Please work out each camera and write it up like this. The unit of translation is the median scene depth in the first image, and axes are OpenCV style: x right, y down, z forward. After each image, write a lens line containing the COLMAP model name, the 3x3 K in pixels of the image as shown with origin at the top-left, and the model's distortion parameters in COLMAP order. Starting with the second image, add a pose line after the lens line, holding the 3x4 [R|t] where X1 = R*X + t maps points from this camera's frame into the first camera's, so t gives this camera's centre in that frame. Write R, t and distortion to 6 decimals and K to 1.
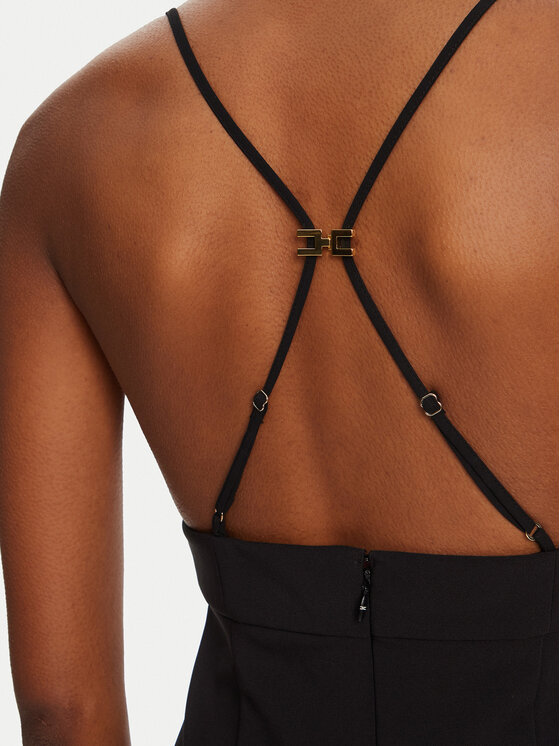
lens RADIAL K [[949.6, 0, 284.1], [0, 949.6, 373.8], [0, 0, 1]] dist [-0.212347, 0.000000]
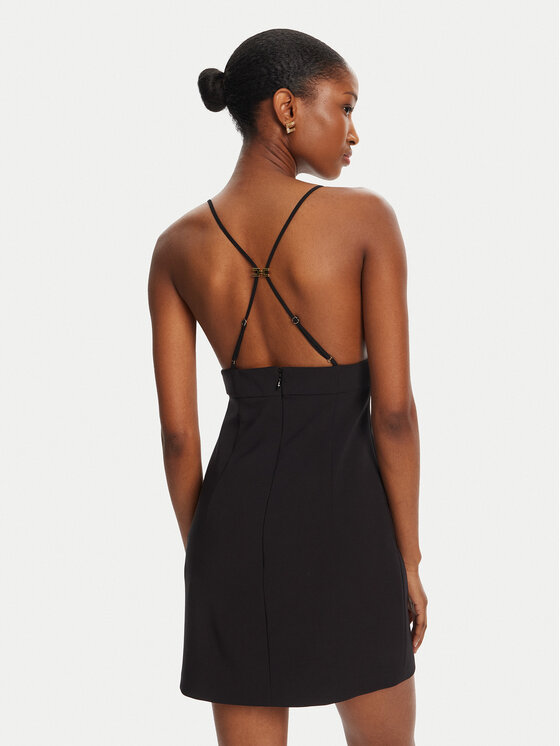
lens RADIAL K [[838.5, 0, 280.1], [0, 838.5, 400.6], [0, 0, 1]] dist [0.246984, 0.000000]
pose [[0.997069, -0.057684, 0.050254, -0.062707], [0.057304, 0.998316, 0.008976, 0.281228], [-0.050687, -0.006070, 0.998696, -1.933141]]
